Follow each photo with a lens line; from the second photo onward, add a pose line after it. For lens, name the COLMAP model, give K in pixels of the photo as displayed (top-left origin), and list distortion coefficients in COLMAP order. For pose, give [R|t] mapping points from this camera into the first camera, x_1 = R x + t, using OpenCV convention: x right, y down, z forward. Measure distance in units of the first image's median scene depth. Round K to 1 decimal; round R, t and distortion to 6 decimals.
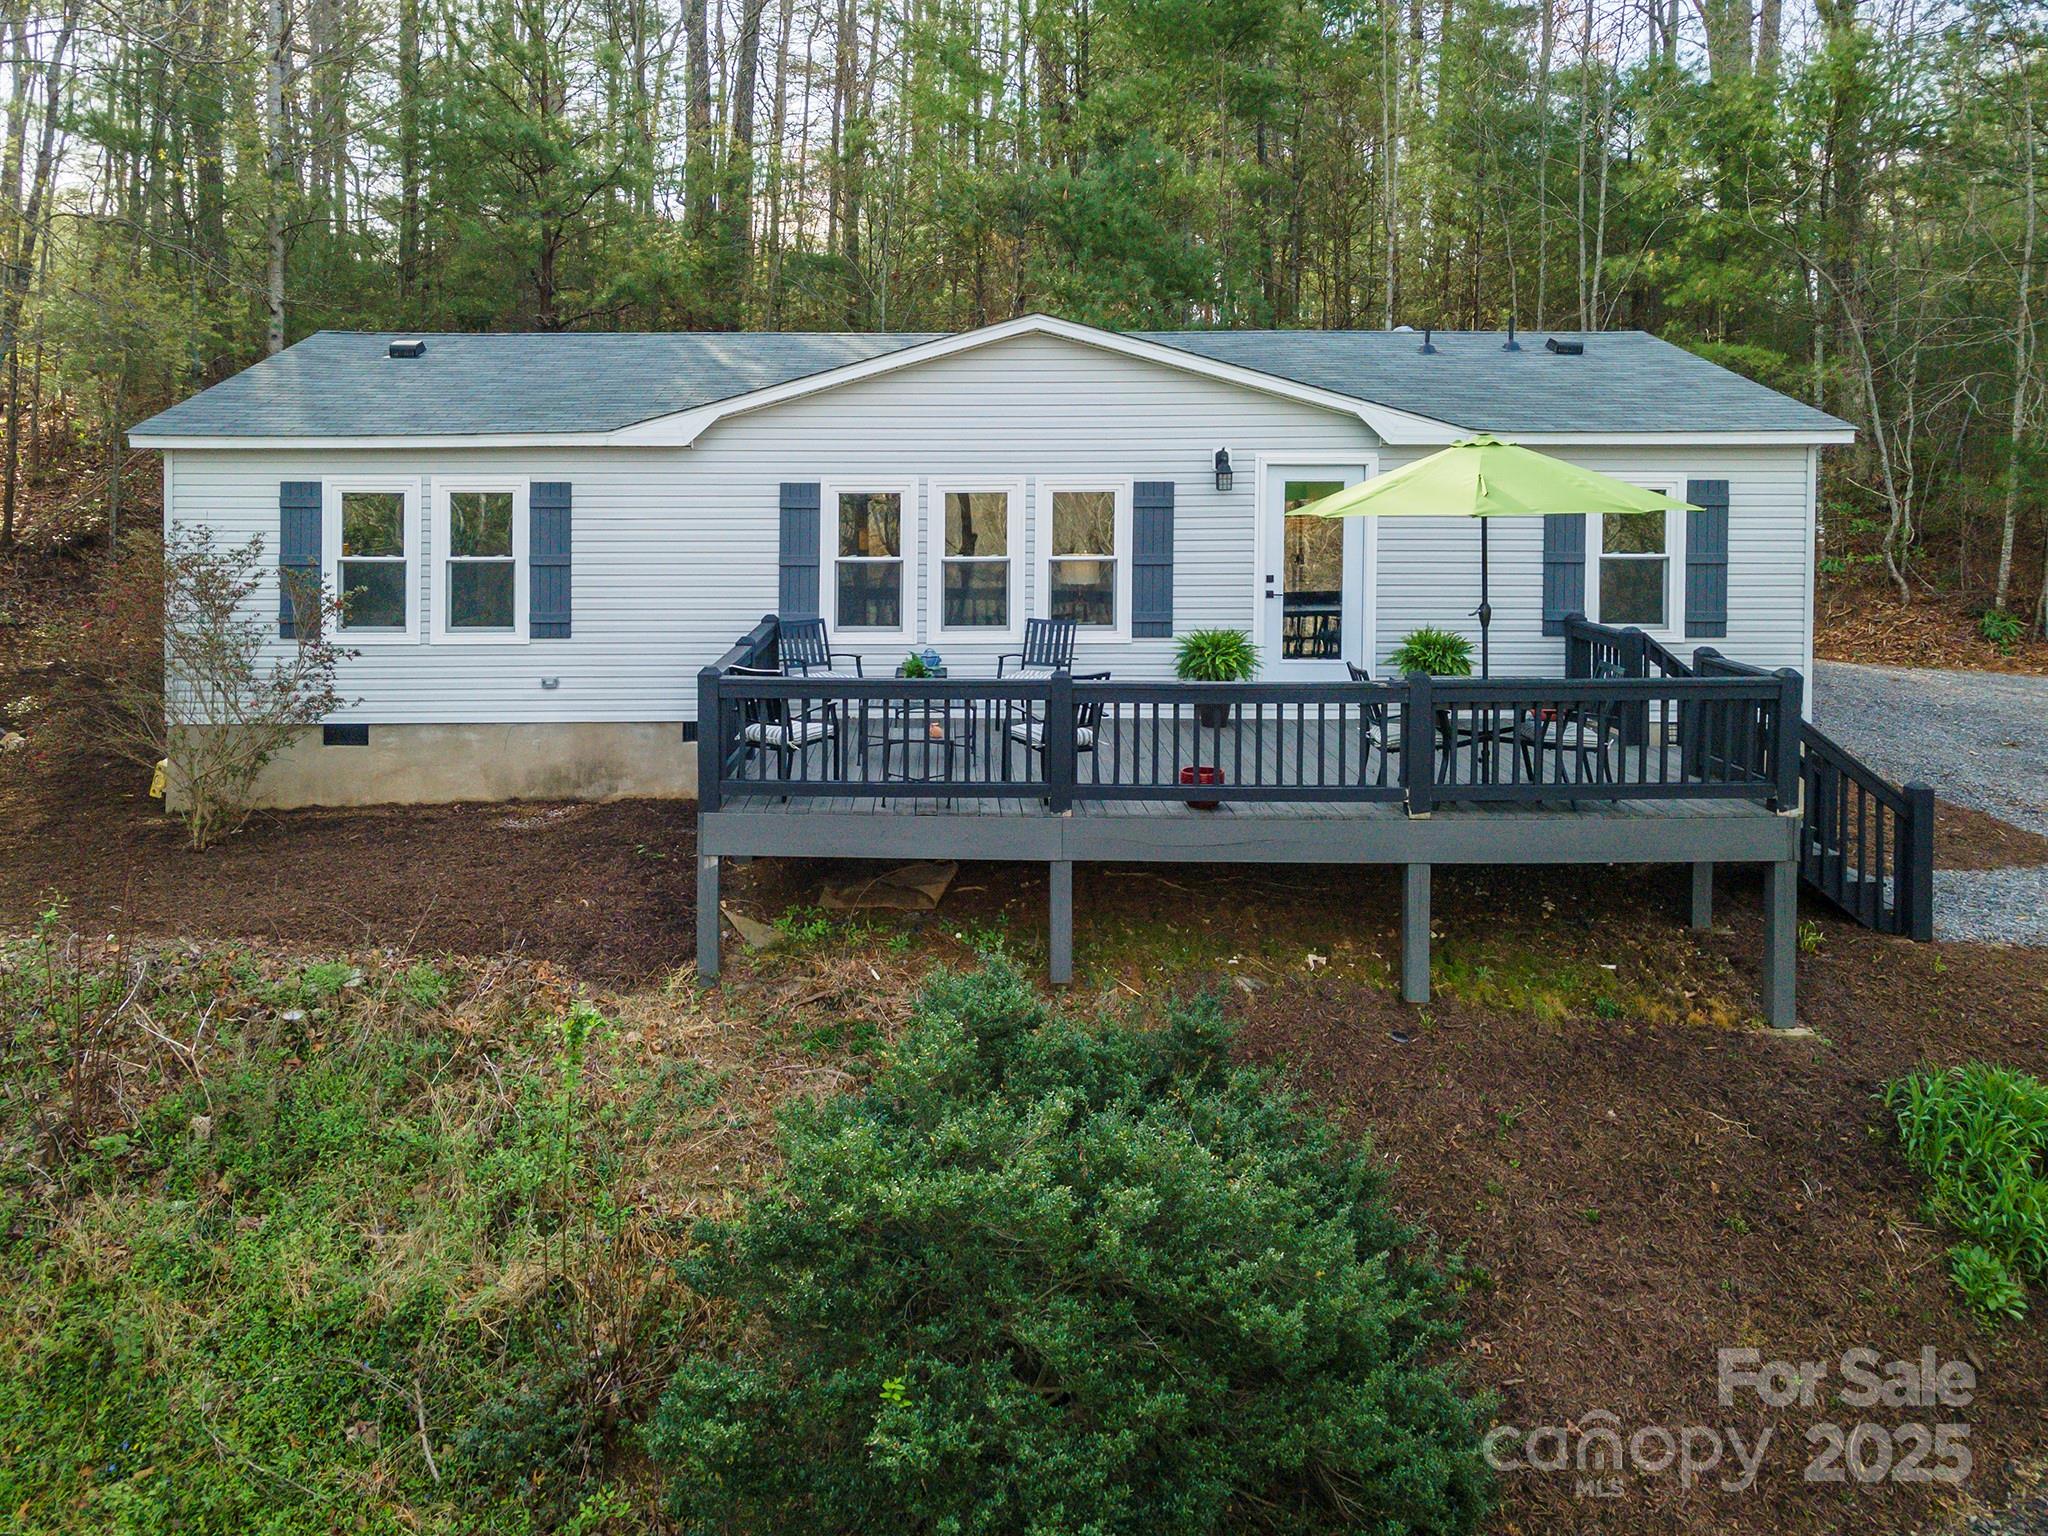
lens RADIAL K [[1487.7, 0, 1020.9], [0, 1487.7, 772.0], [0, 0, 1]] dist [0.053952, -0.004217]
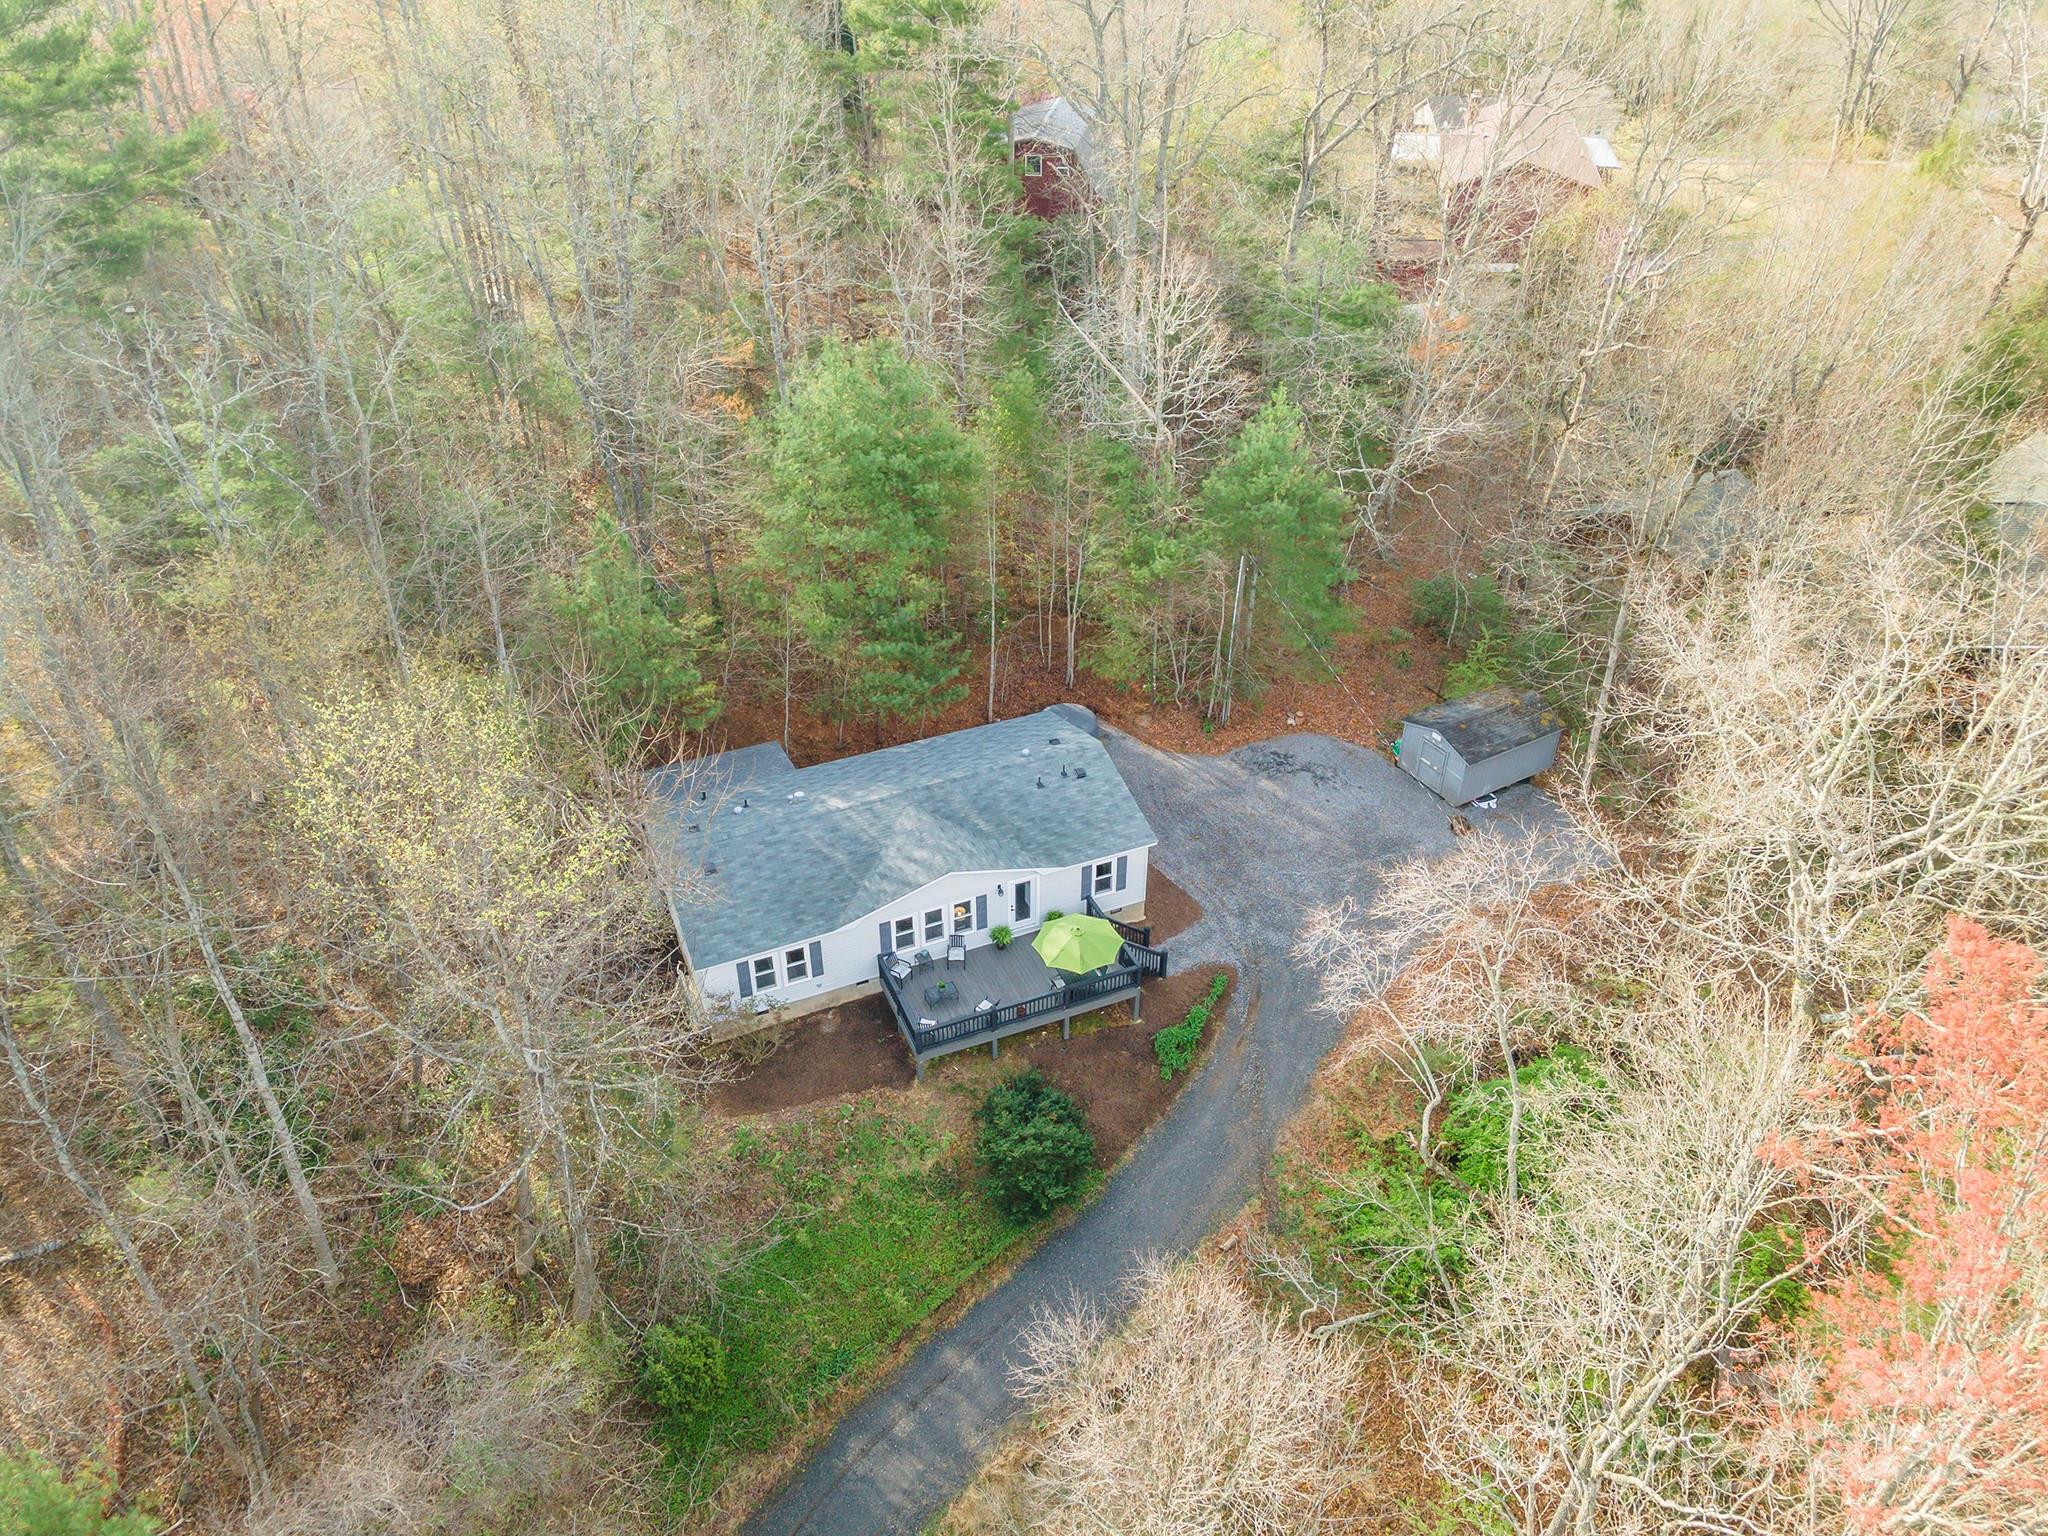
lens RADIAL K [[1487.7, 0, 997.0], [0, 1487.7, 763.1], [0, 0, 1]] dist [0.053952, -0.004217]
pose [[0.921277, -0.241848, 0.304562, -0.858164], [0.017493, 0.808100, 0.588786, -2.481114], [-0.388513, -0.537107, 0.748714, -1.445568]]
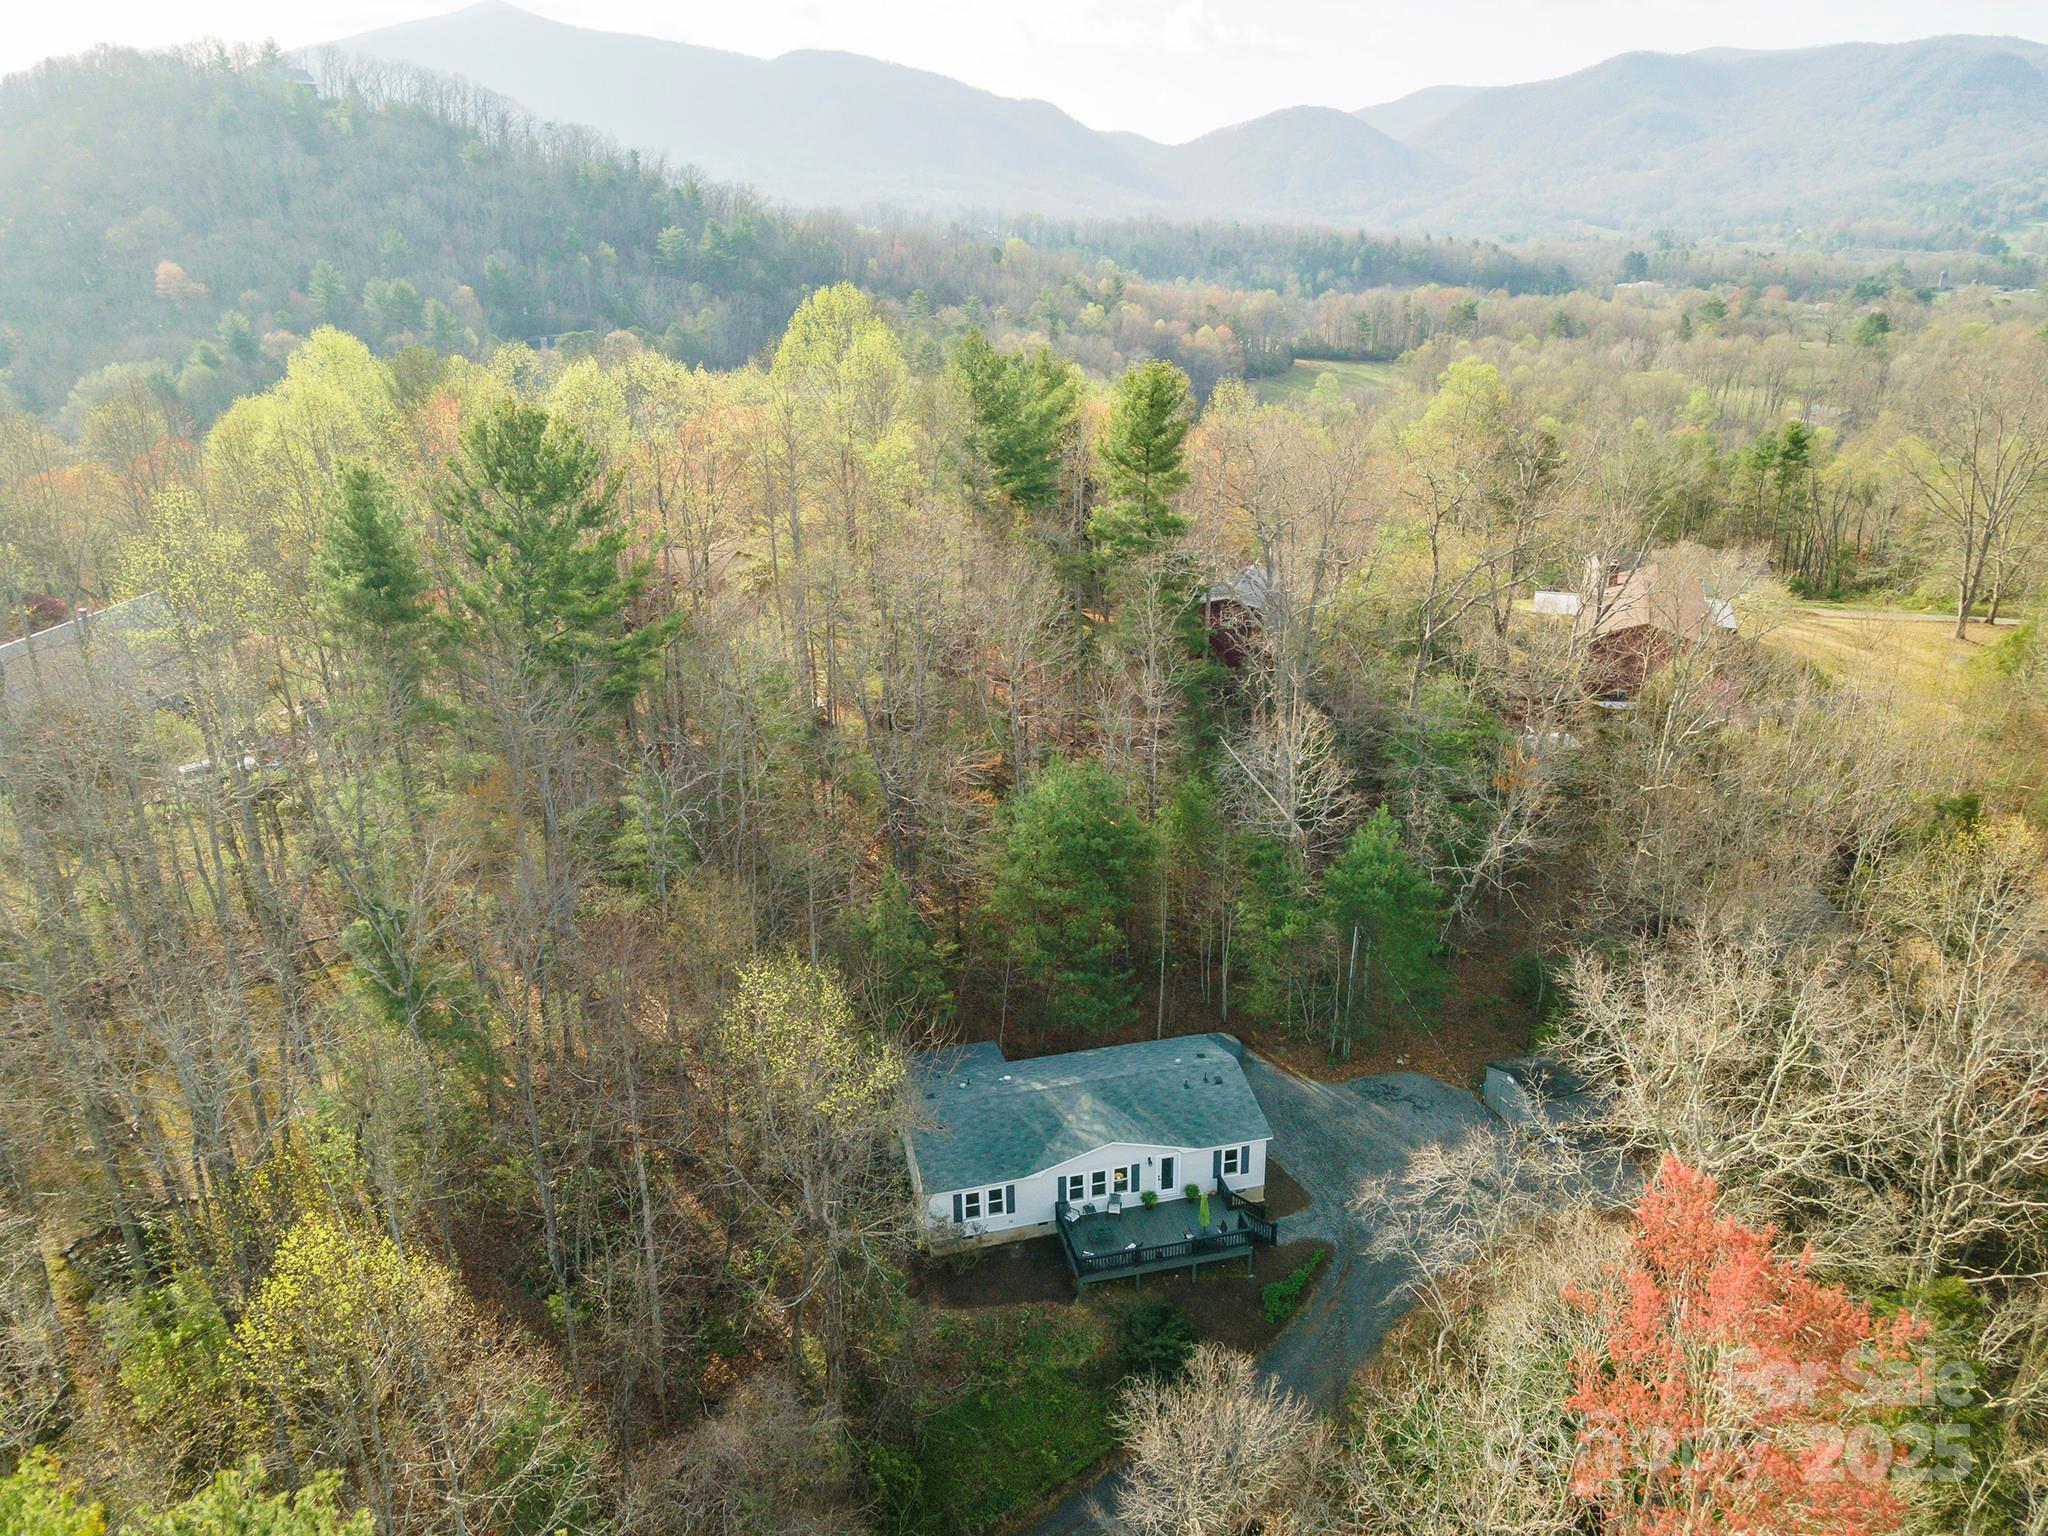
lens RADIAL K [[1487.7, 0, 992.0], [0, 1487.7, 763.4], [0, 0, 1]] dist [0.053952, -0.004217]
pose [[0.972075, -0.117628, 0.203062, -1.147664], [0.033096, 0.925374, 0.377607, -3.128357], [-0.232326, -0.360342, 0.903426, -2.663858]]
